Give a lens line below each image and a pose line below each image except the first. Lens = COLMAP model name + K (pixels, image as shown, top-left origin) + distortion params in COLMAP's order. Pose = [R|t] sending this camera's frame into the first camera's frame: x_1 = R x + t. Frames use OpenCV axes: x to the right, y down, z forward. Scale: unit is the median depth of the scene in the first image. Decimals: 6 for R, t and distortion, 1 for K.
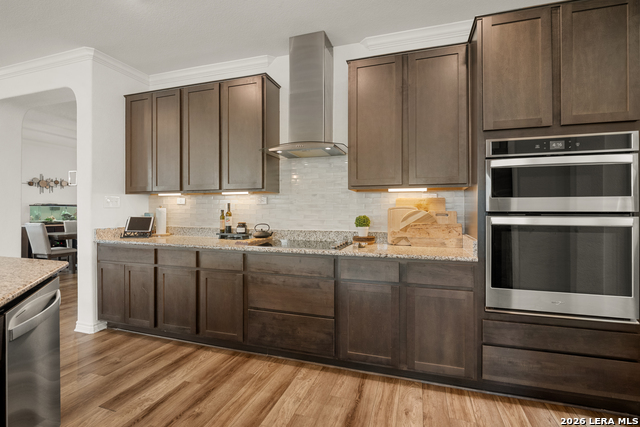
lens RADIAL K [[298.1, 0, 319.3], [0, 298.1, 207.0], [0, 0, 1]] dist [-0.011023, -0.000009]
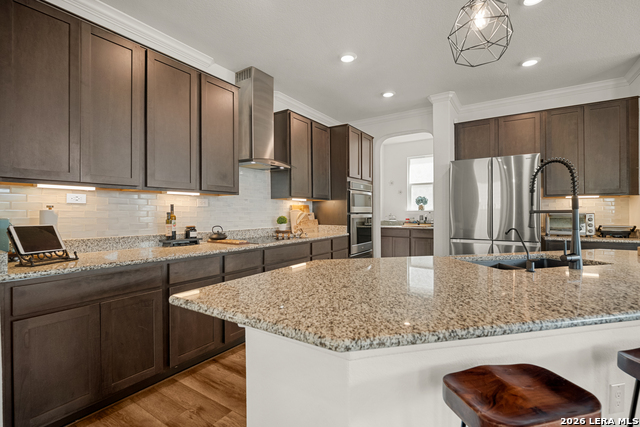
lens RADIAL K [[298.1, 0, 321.0], [0, 298.1, 213.8], [0, 0, 1]] dist [-0.011023, -0.000009]
pose [[0.272627, -0.007239, 0.962093, -1.159453], [-0.009604, 0.999901, 0.010245, 0.001883], [-0.962072, -0.012032, 0.272530, 0.420138]]
